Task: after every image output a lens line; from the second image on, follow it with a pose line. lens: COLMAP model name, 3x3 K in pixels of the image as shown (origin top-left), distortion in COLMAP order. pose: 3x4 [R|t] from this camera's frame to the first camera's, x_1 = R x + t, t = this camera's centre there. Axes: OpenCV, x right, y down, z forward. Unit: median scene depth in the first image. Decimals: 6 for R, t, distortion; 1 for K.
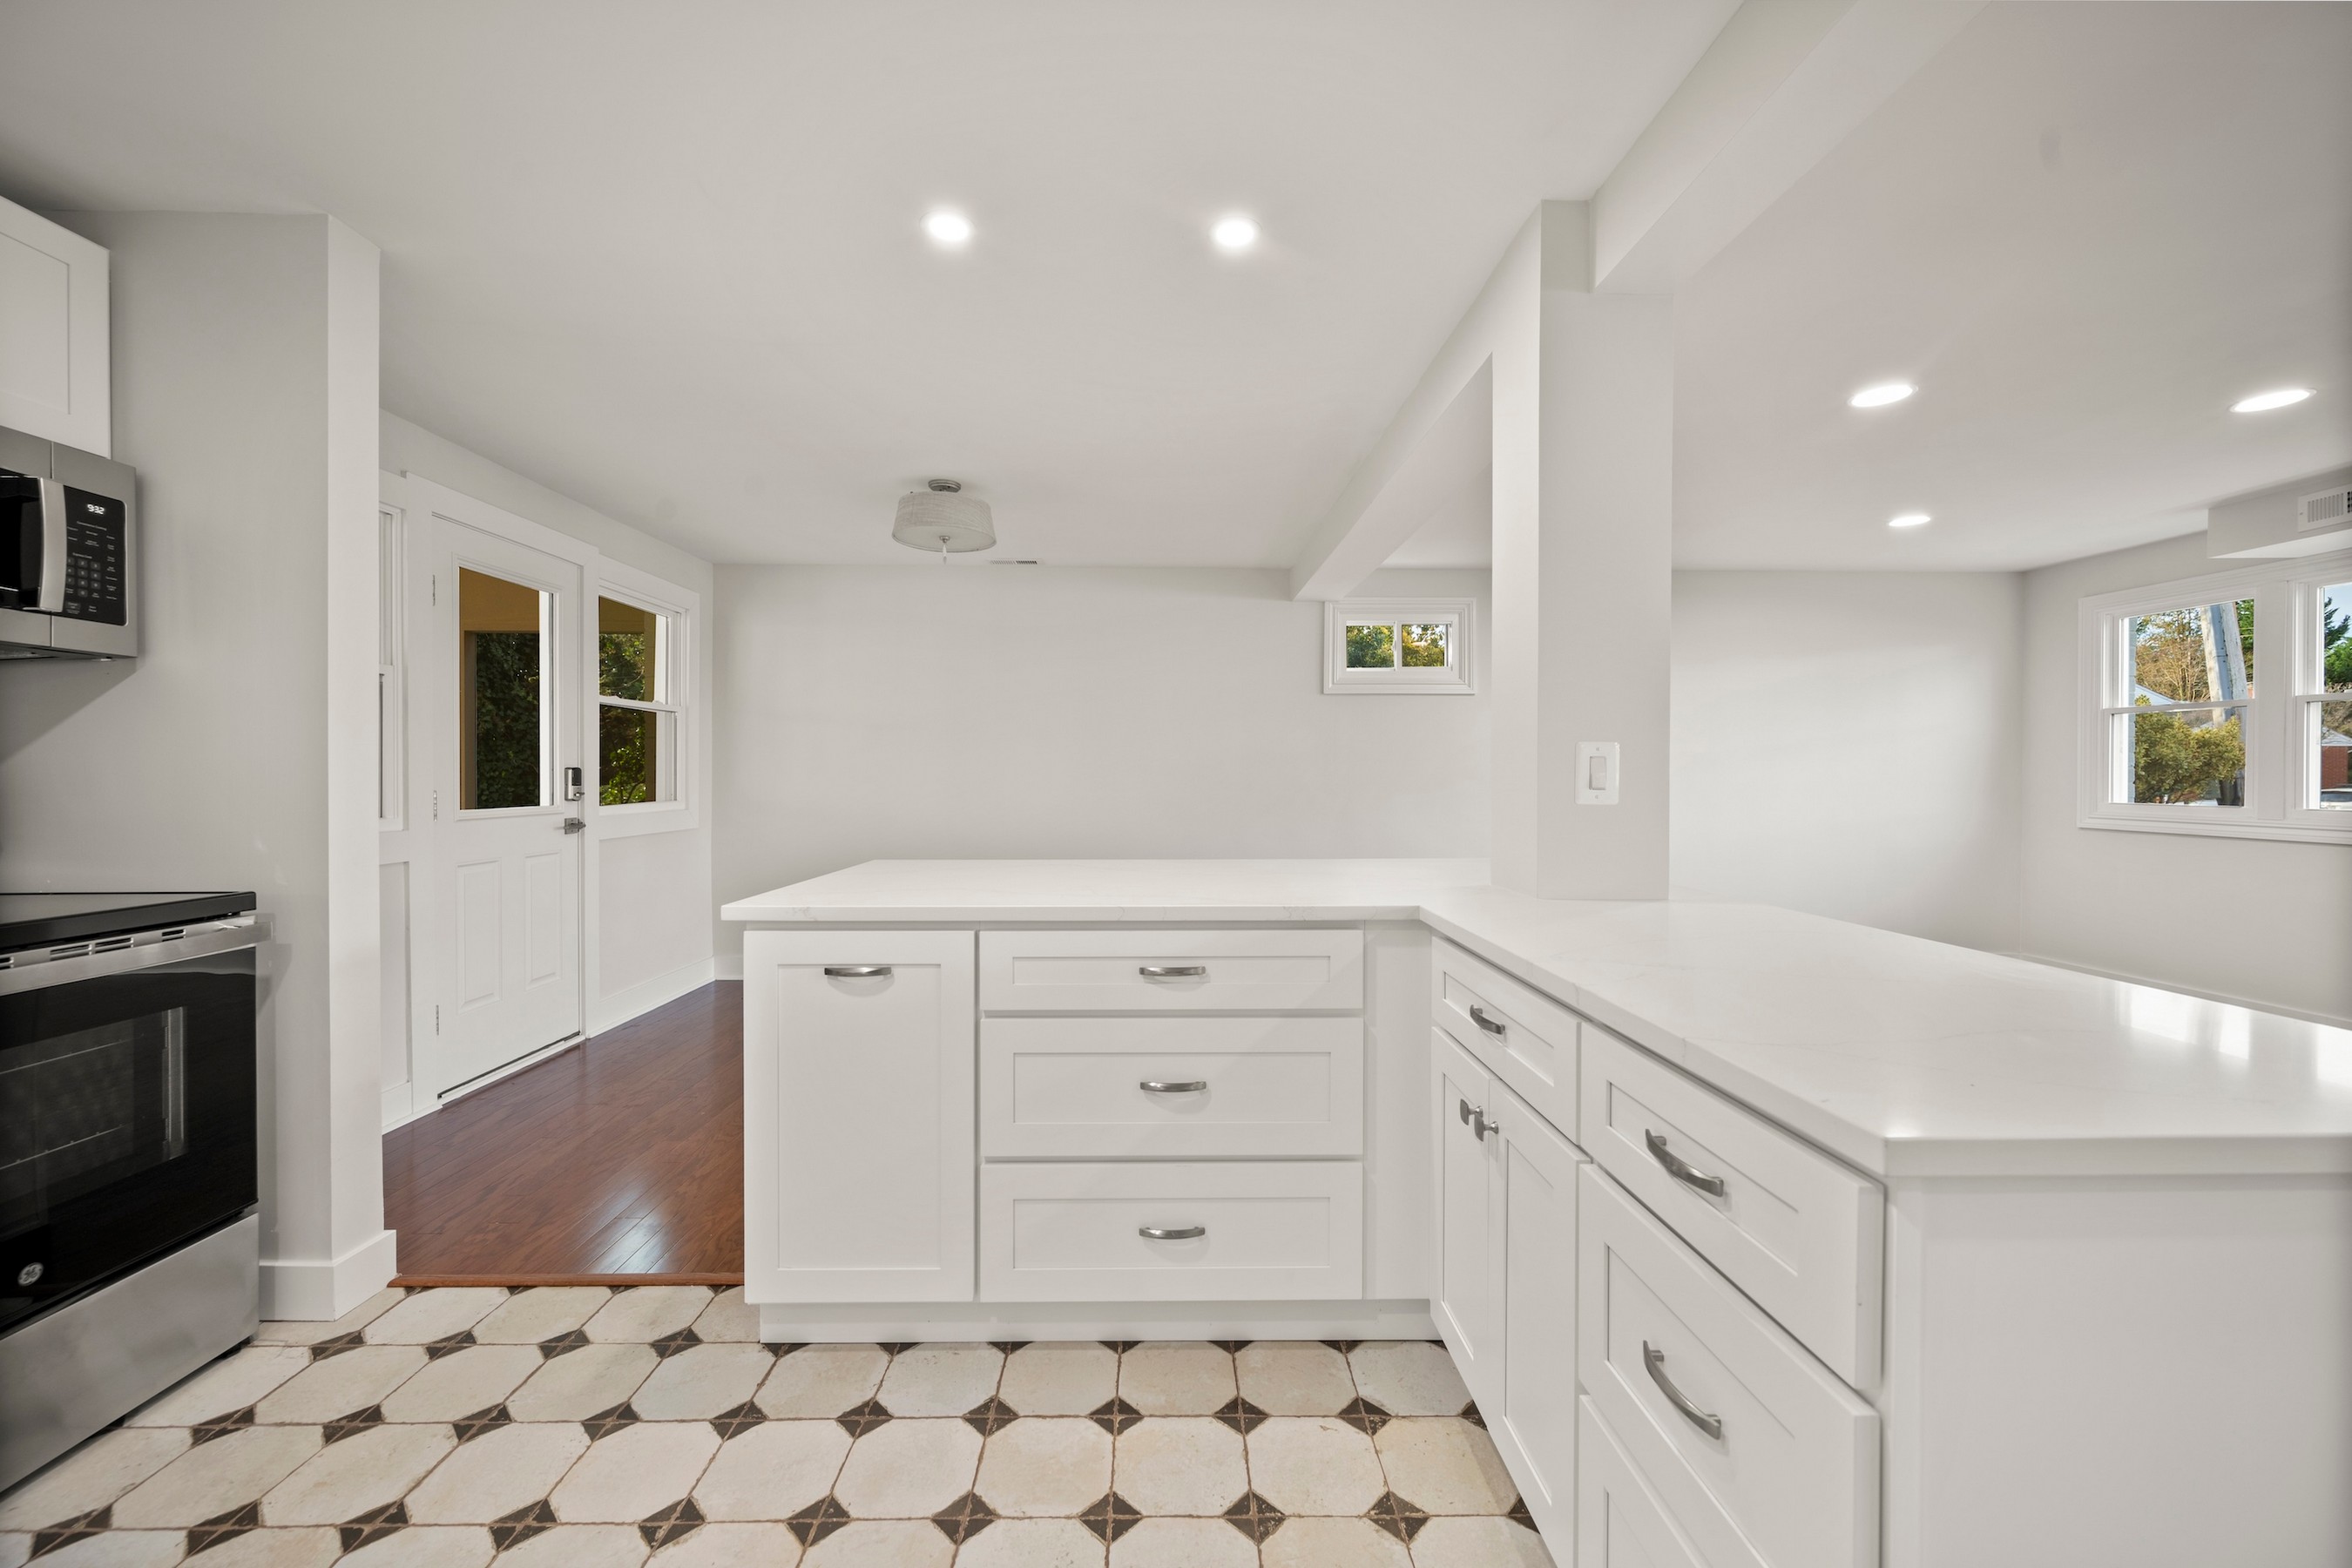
lens RADIAL K [[919.3, 0, 1175.0], [0, 919.3, 780.9], [0, 0, 1]] dist [0.000680, -0.000982]
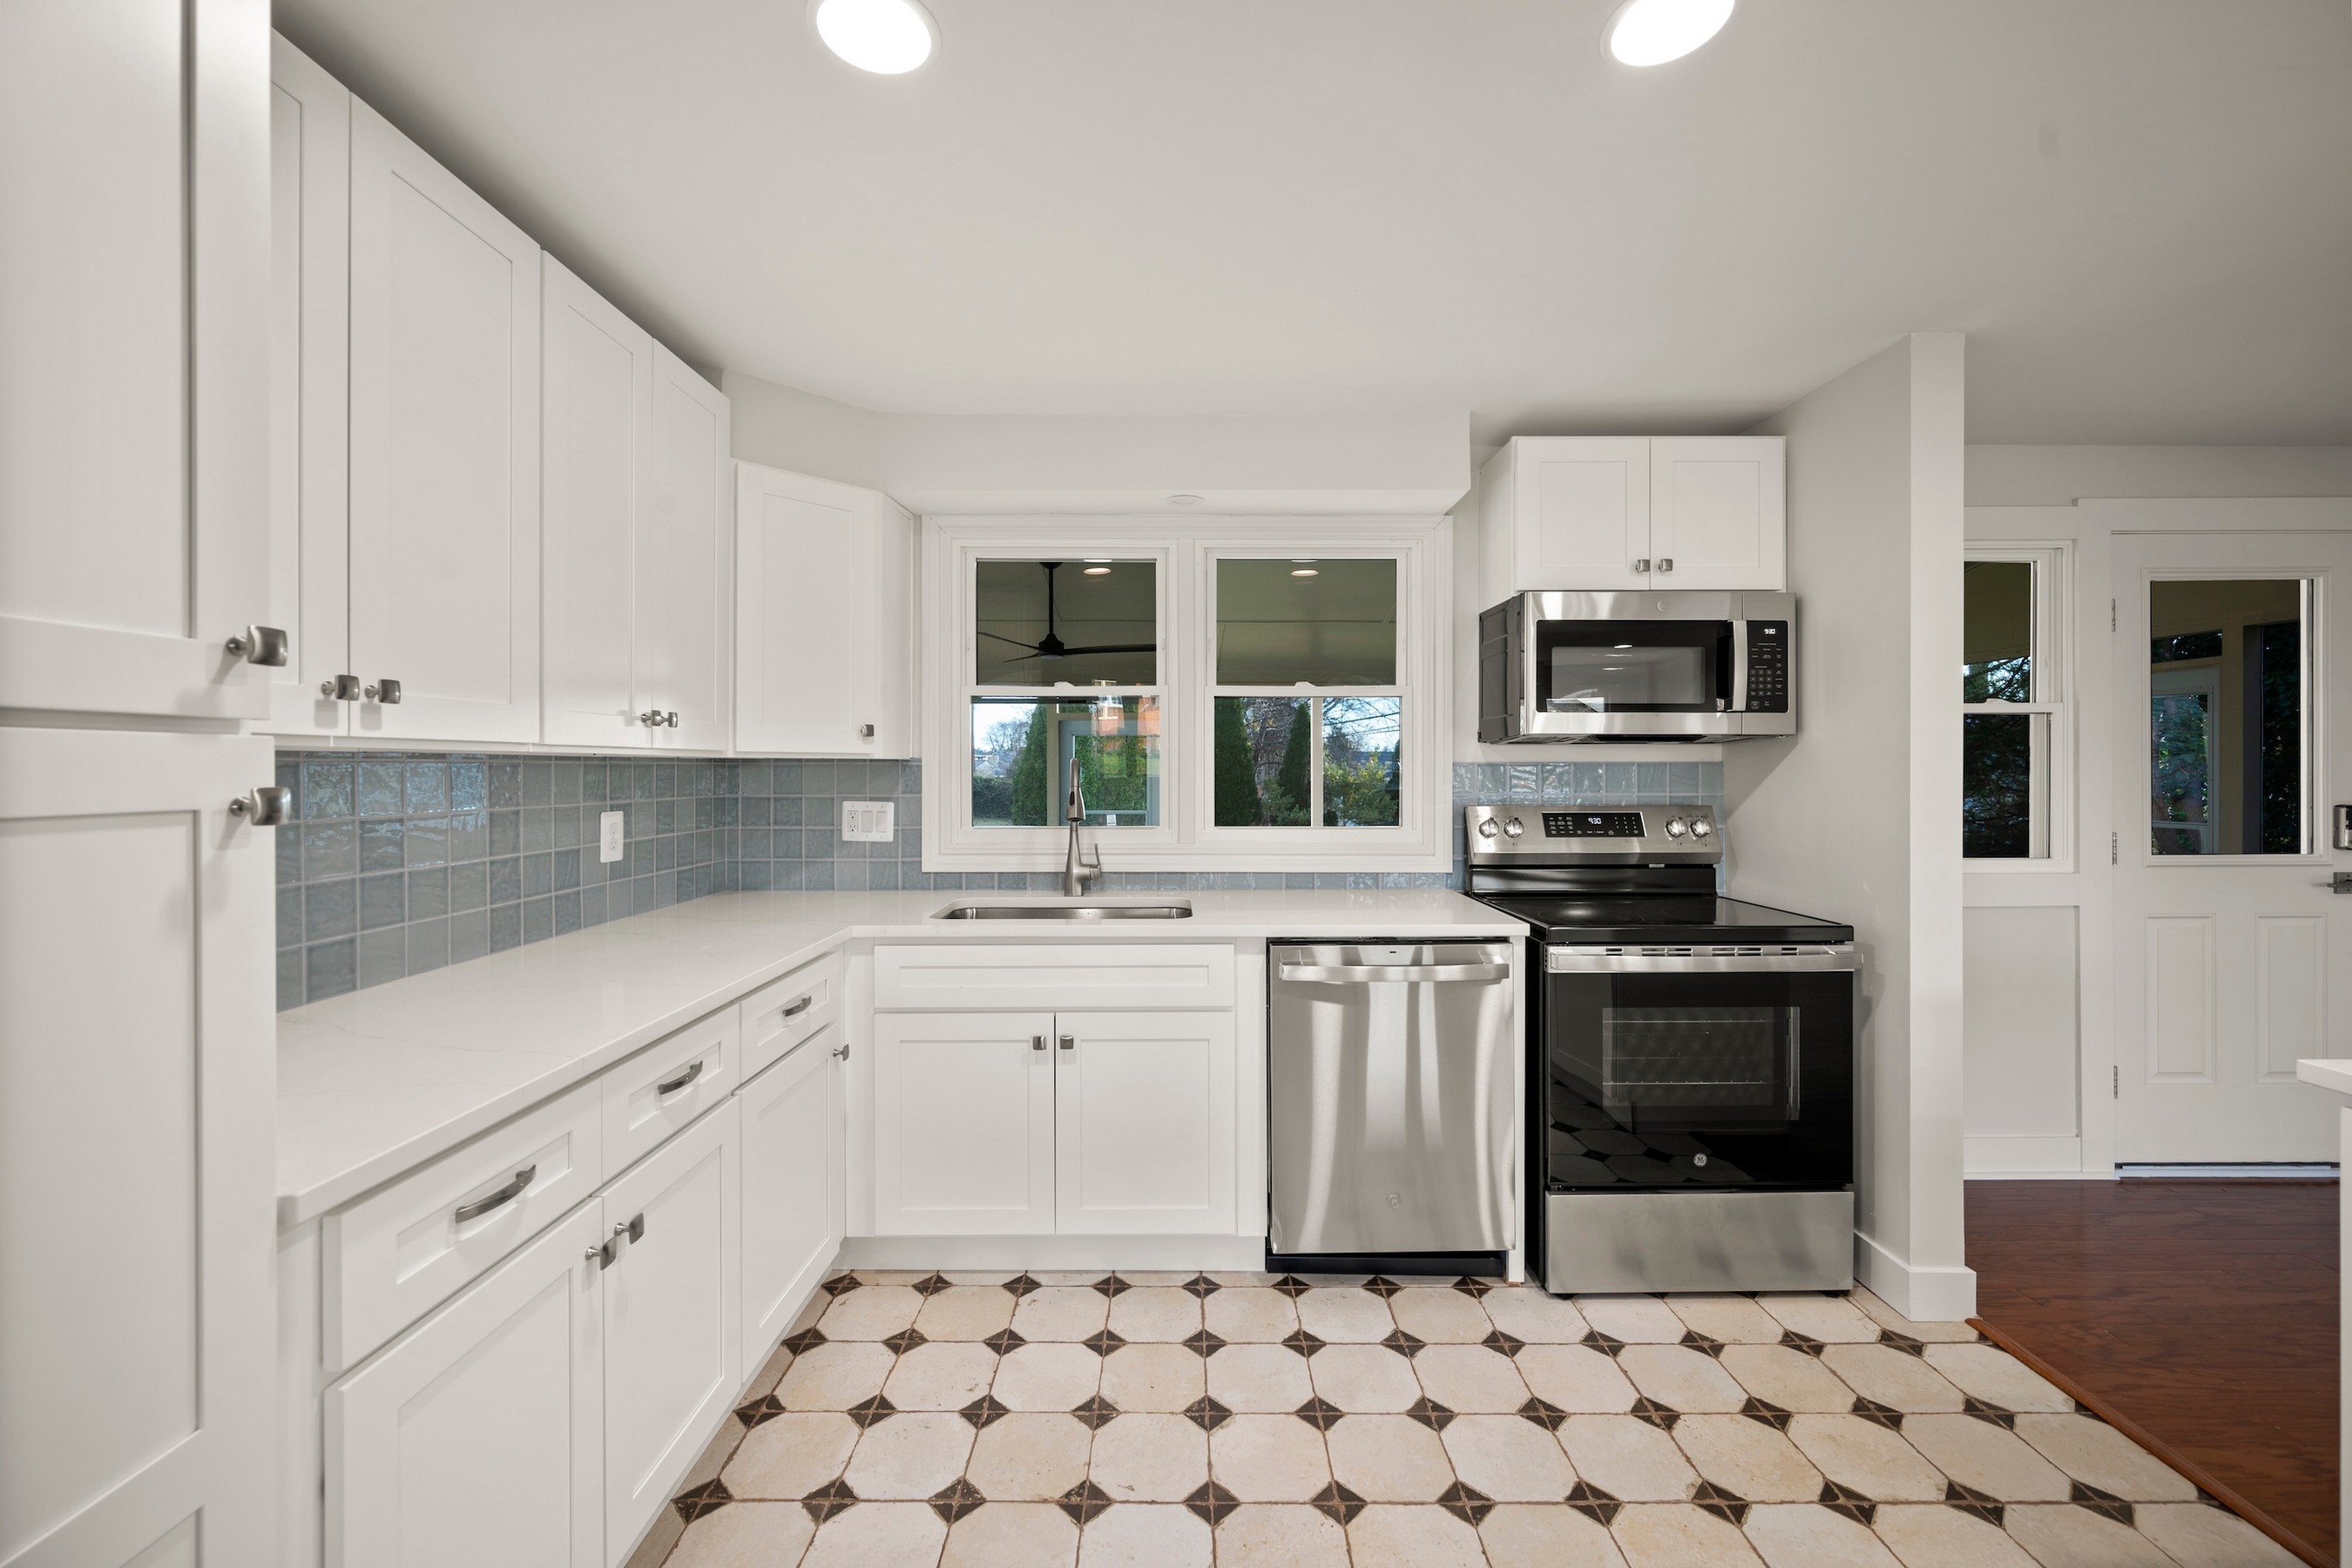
lens RADIAL K [[919.3, 0, 1175.2], [0, 919.3, 770.0], [0, 0, 1]] dist [0.000680, -0.000982]
pose [[-0.025583, 0.003753, -0.999666, 0.229807], [-0.004131, 0.999984, 0.003860, -0.085712], [0.999664, 0.004228, -0.025567, 0.135874]]
